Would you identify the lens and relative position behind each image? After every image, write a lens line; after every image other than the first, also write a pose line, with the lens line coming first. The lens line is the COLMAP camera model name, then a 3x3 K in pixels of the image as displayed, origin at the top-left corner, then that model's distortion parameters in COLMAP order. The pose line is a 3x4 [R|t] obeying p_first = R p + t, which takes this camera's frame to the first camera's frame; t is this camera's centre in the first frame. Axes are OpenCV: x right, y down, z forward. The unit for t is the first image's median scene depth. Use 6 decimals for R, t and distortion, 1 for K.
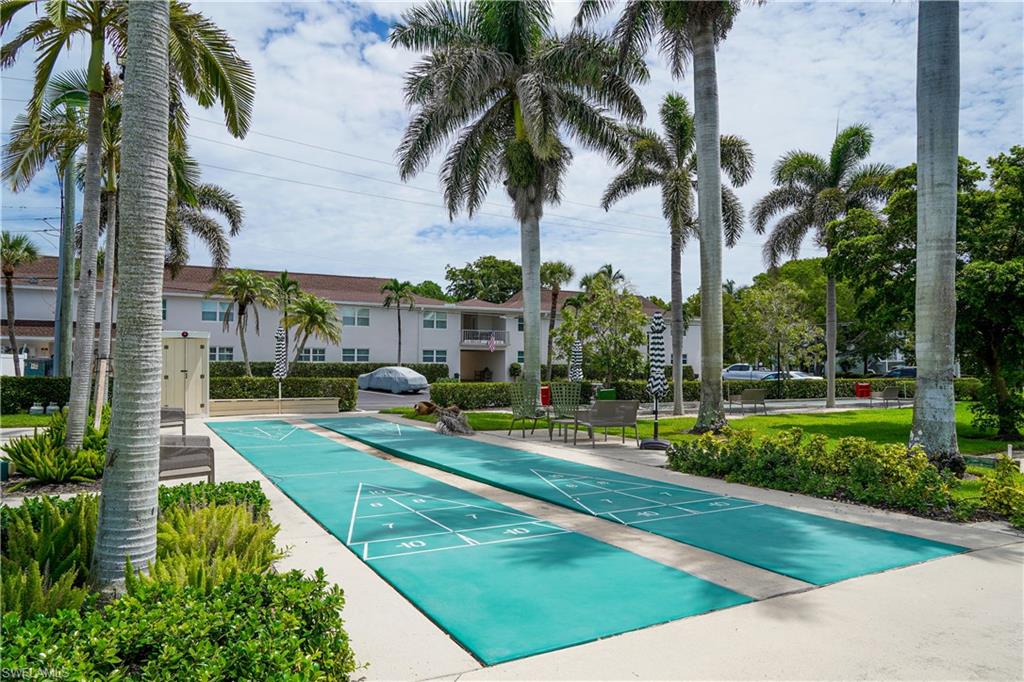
lens RADIAL K [[670.7, 0, 512.0], [0, 670.7, 341.0], [0, 0, 1]] dist [-0.004071, -0.002398]
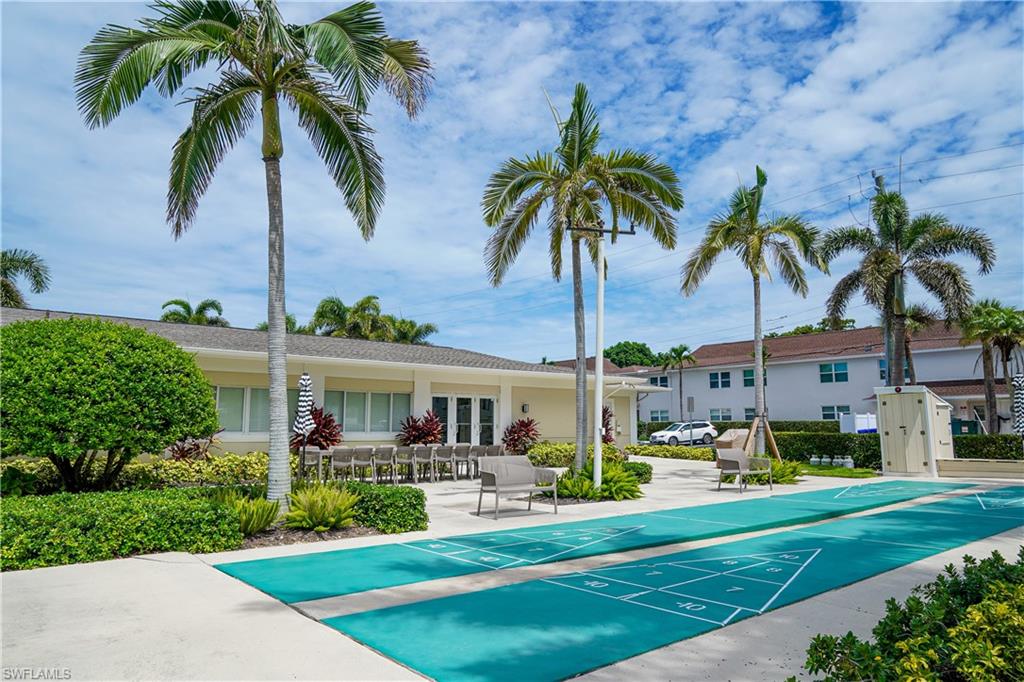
lens RADIAL K [[670.7, 0, 512.0], [0, 670.7, 341.0], [0, 0, 1]] dist [-0.004071, -0.002398]
pose [[0.217364, -0.126201, -0.967898, 0.620497], [0.043508, 0.991874, -0.119557, 0.014216], [0.975120, -0.016124, 0.221089, 0.326510]]
